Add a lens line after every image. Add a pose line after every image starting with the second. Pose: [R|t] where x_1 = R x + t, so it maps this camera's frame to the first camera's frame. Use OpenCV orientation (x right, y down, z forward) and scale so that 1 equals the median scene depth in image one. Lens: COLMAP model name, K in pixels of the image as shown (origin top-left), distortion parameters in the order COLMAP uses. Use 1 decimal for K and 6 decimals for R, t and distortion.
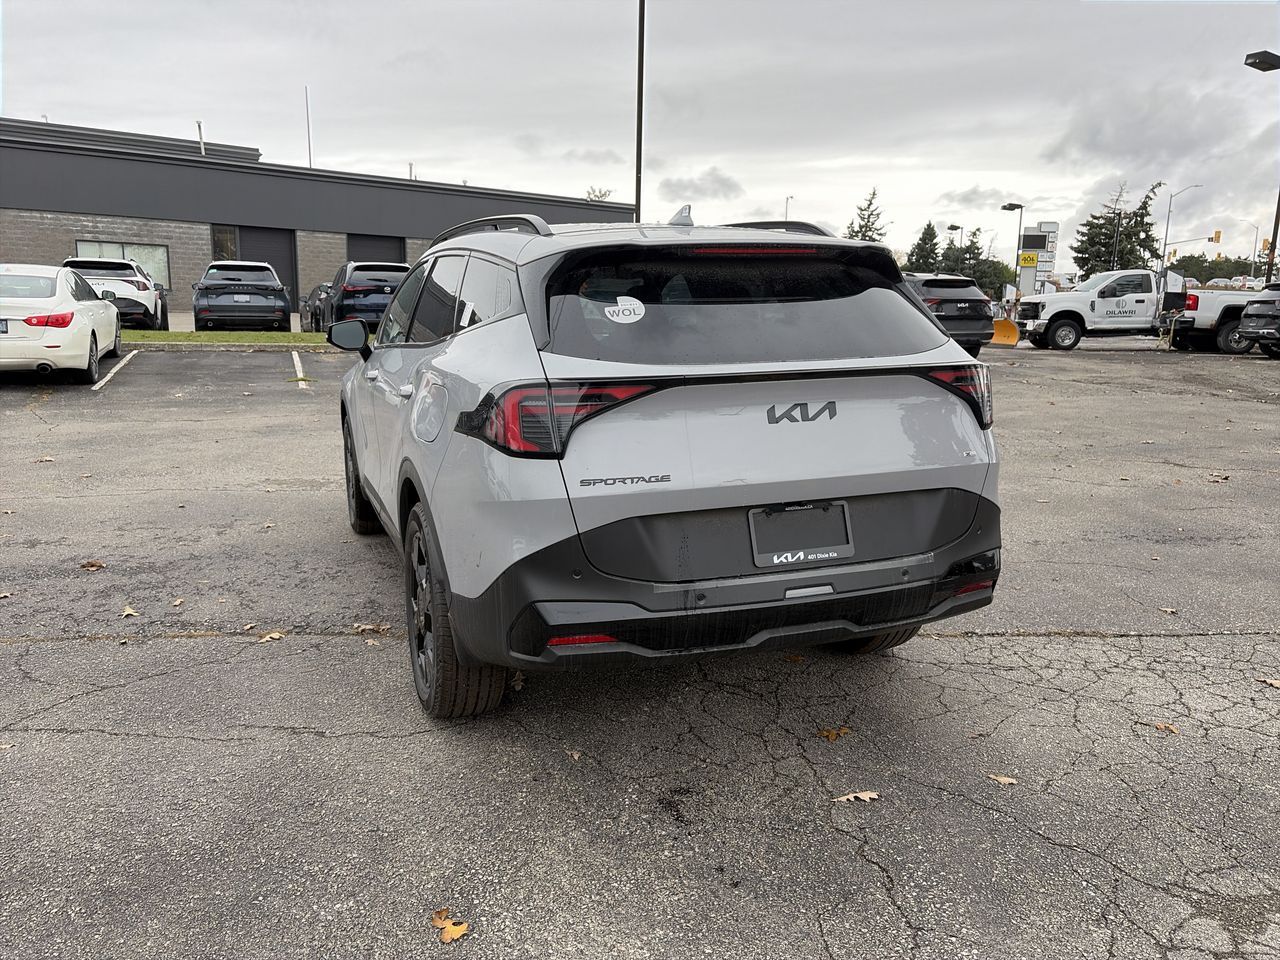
lens RADIAL K [[966.9, 0, 634.4], [0, 966.9, 486.1], [0, 0, 1]] dist [0.049538, -0.043897]
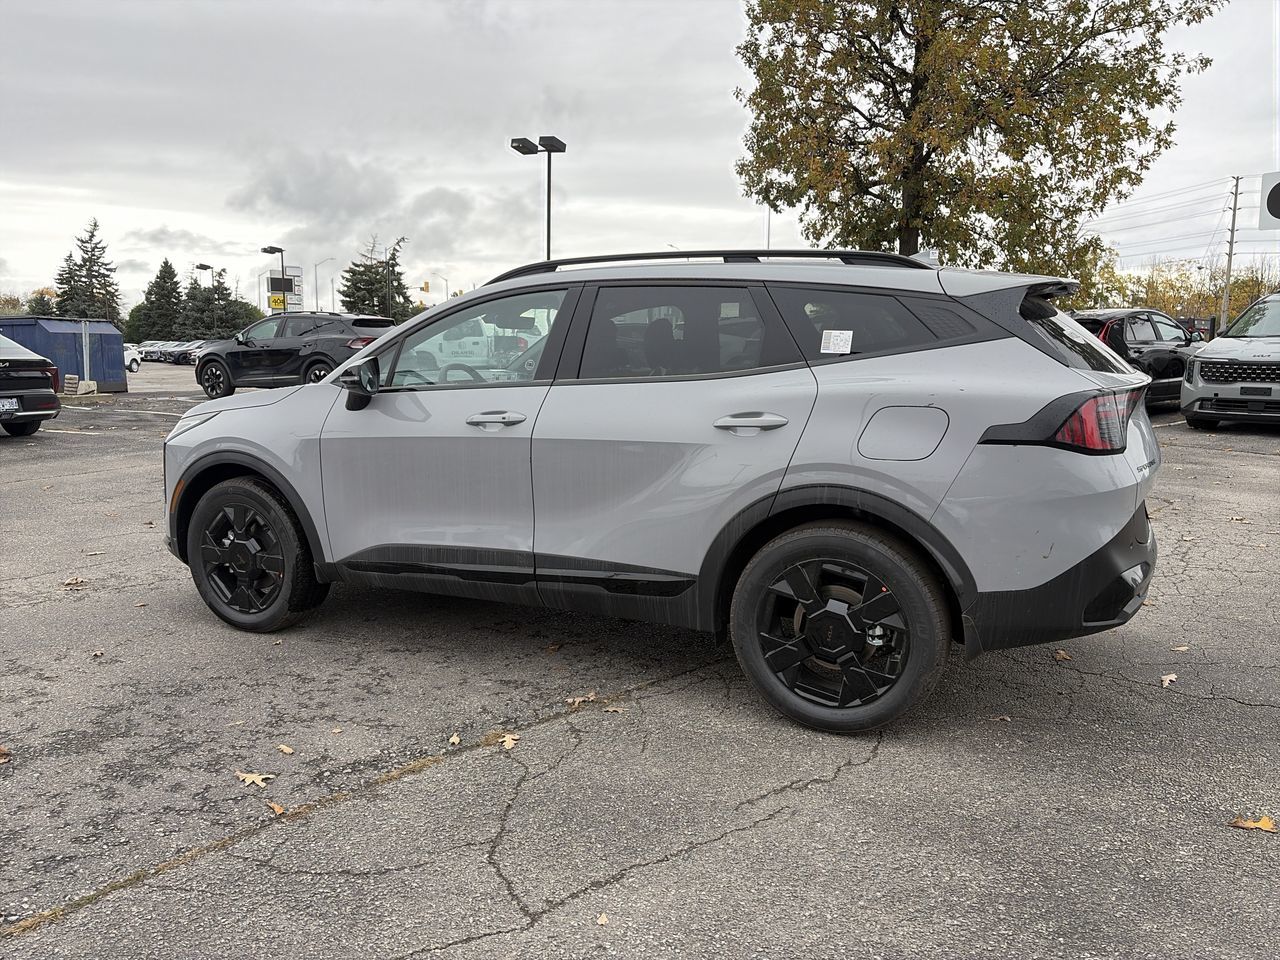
lens RADIAL K [[966.9, 0, 629.0], [0, 966.9, 480.3], [0, 0, 1]] dist [0.049538, -0.043897]
pose [[0.724779, -0.104841, 0.680958, -0.724713], [0.136928, 0.990558, 0.006767, -0.045798], [-0.675238, 0.088337, 0.732291, 0.272826]]
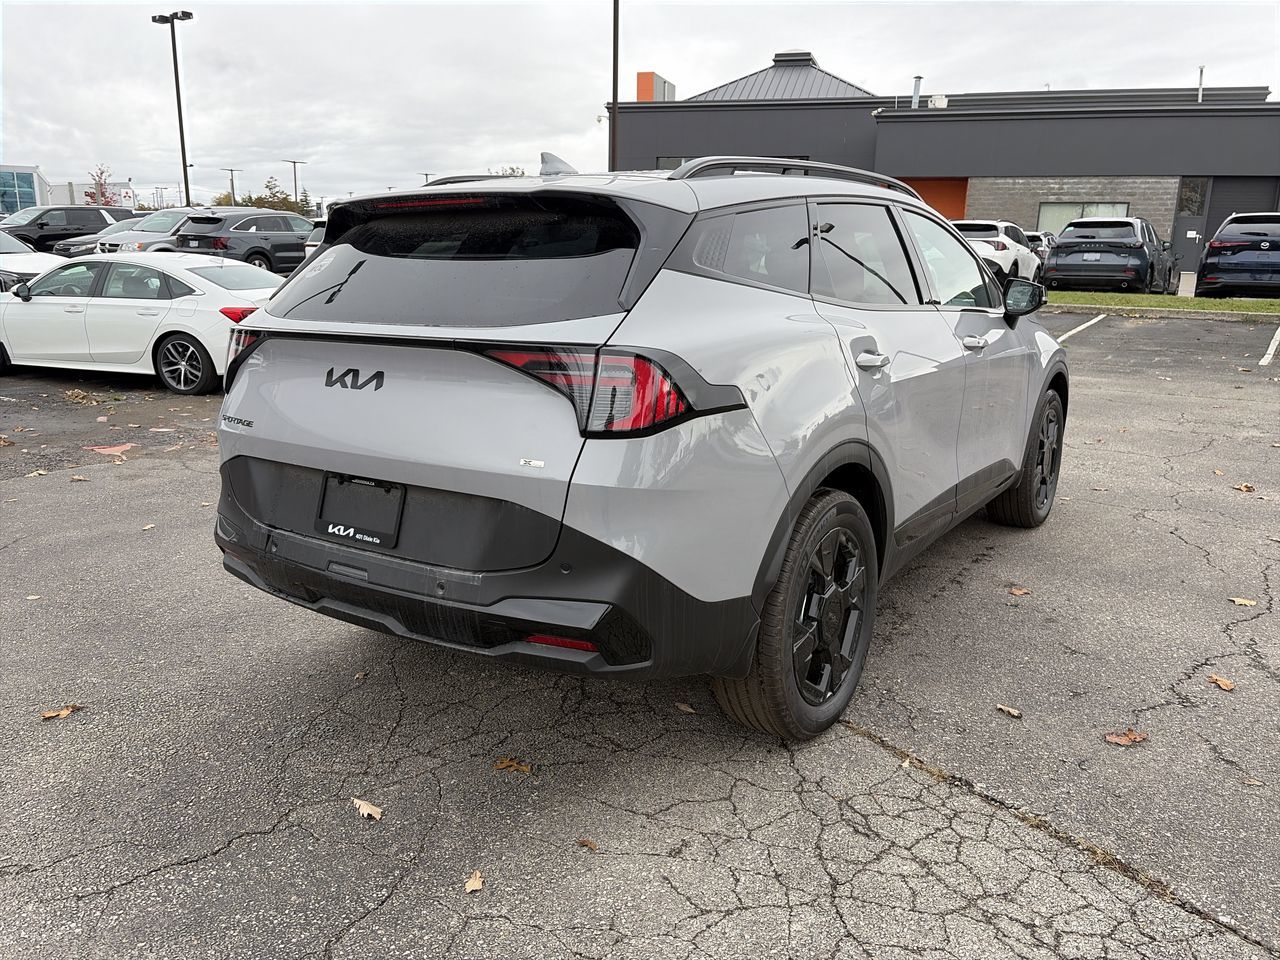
lens RADIAL K [[966.9, 0, 637.0], [0, 966.9, 476.7], [0, 0, 1]] dist [0.049538, -0.043897]
pose [[0.567656, 0.181960, -0.802905, 0.606401], [-0.157176, 0.981283, 0.111262, -0.072620], [0.808123, 0.063039, 0.585631, 0.378623]]
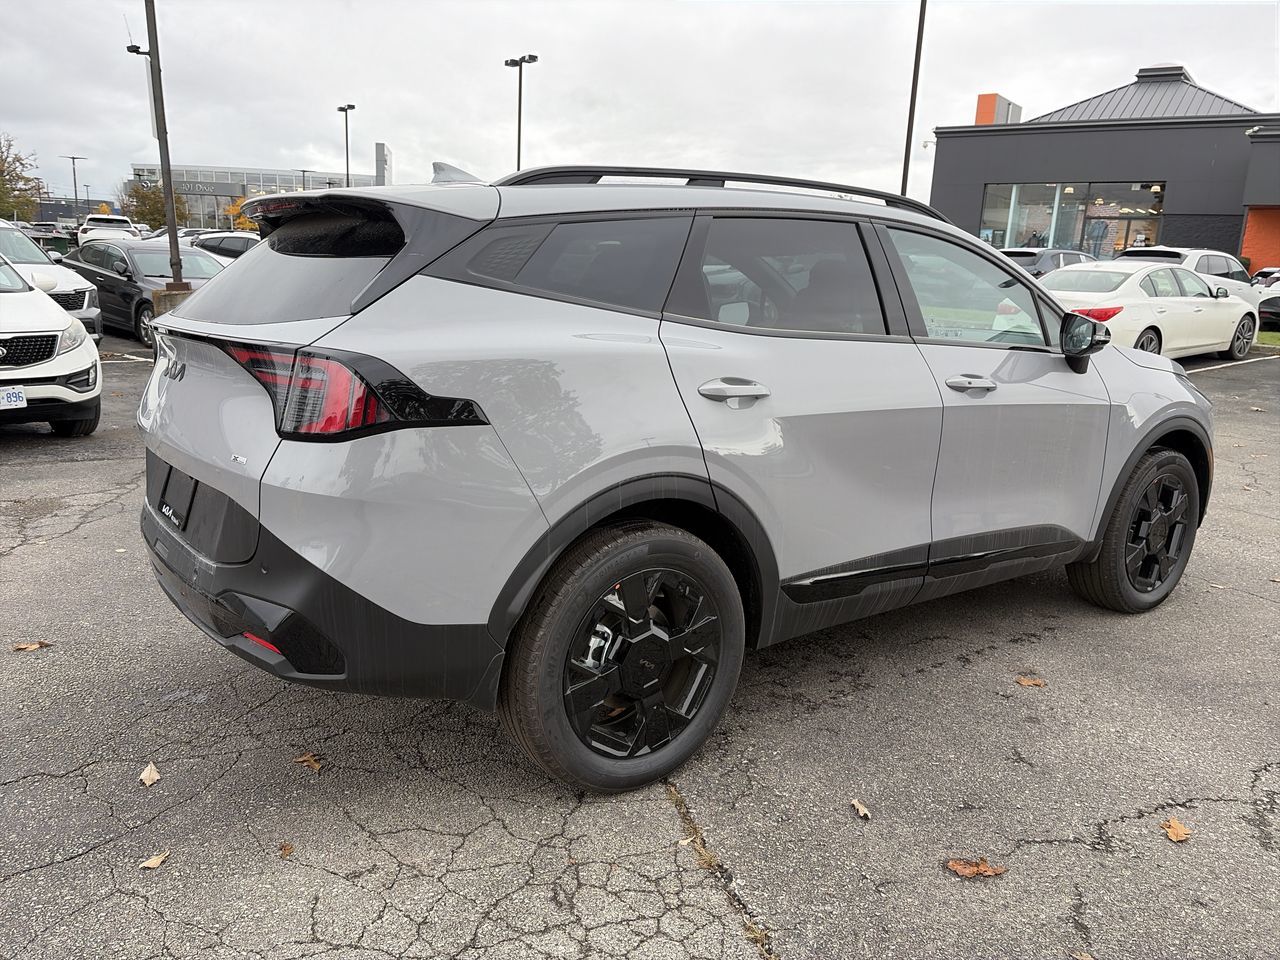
lens RADIAL K [[966.9, 0, 636.1], [0, 966.9, 483.2], [0, 0, 1]] dist [0.049538, -0.043897]
pose [[0.265279, 0.206309, -0.941841, 0.701135], [-0.213889, 0.965092, 0.151158, -0.120238], [0.940148, 0.161350, 0.300146, 0.646882]]
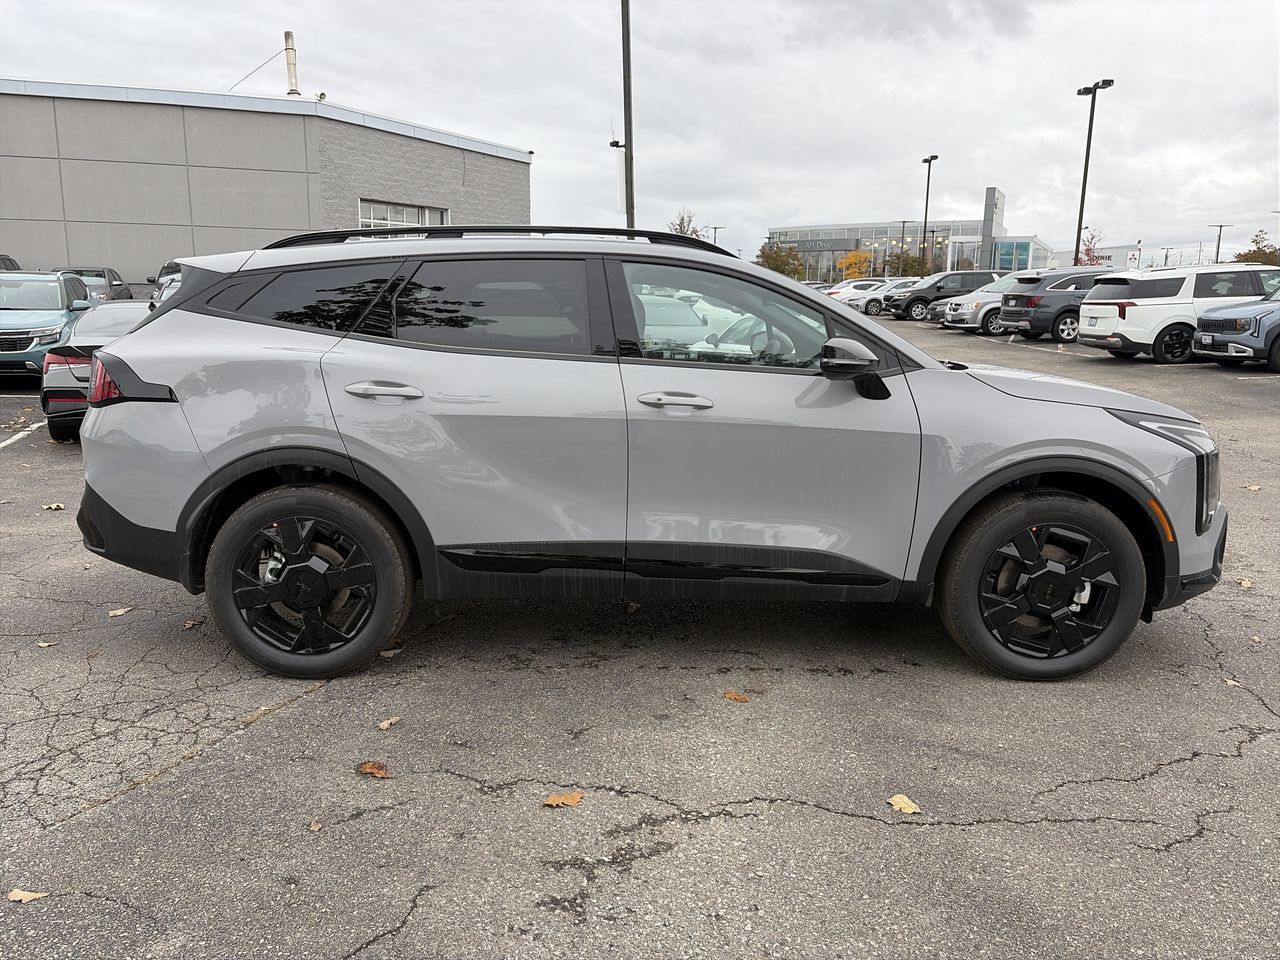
lens RADIAL K [[966.9, 0, 632.7], [0, 966.9, 470.9], [0, 0, 1]] dist [0.049538, -0.043897]
pose [[-0.344730, 0.148949, -0.926809, 0.807063], [-0.188069, 0.956353, 0.223650, -0.242825], [0.919669, 0.251403, -0.301671, 1.273281]]
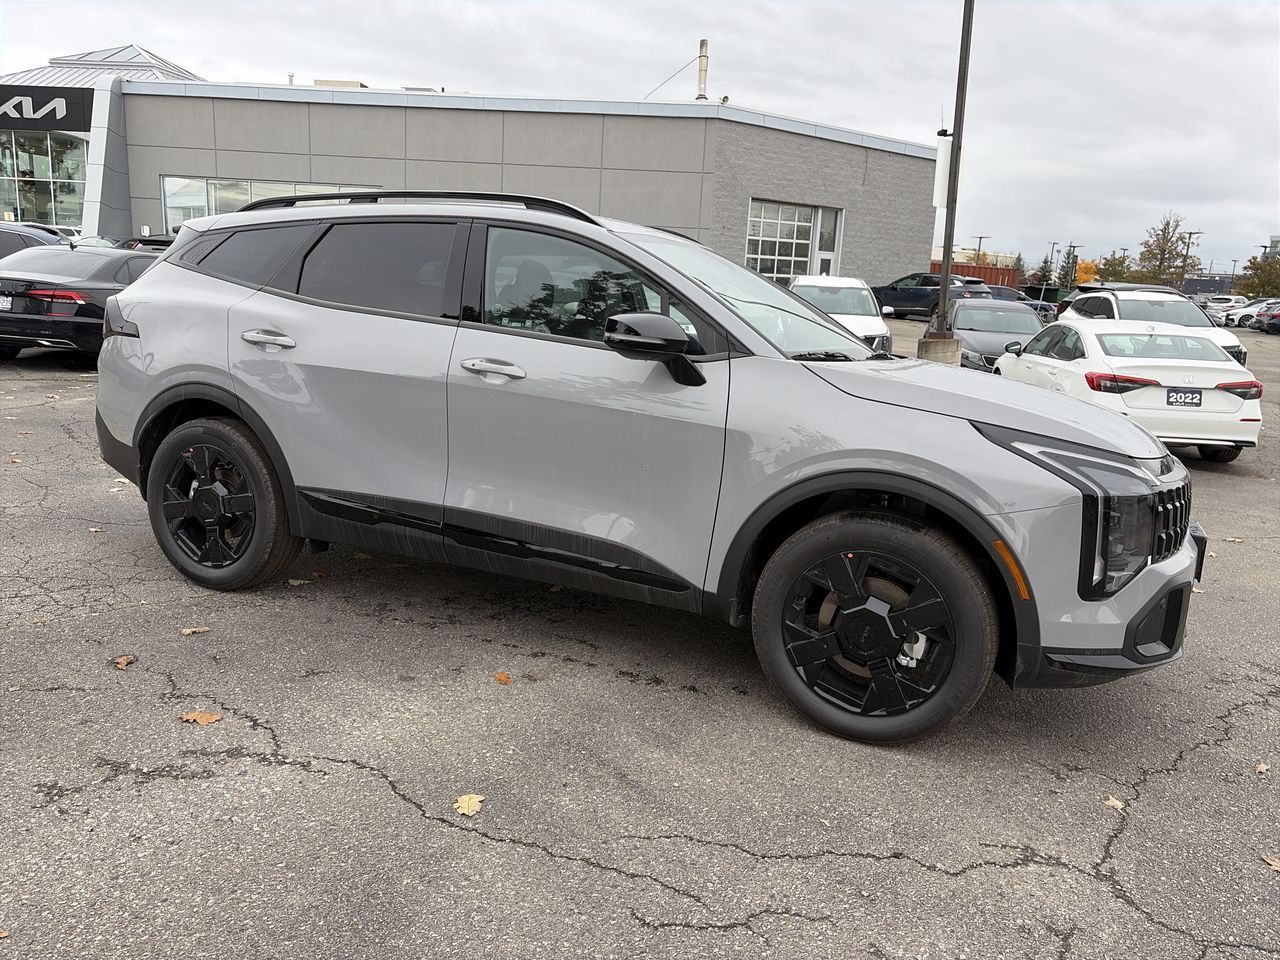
lens RADIAL K [[966.9, 0, 631.1], [0, 966.9, 480.7], [0, 0, 1]] dist [0.049538, -0.043897]
pose [[-0.714126, 0.085755, -0.694745, 0.538092], [-0.191939, 0.930445, 0.312142, -0.303011], [0.673189, 0.356257, -0.647995, 1.637589]]
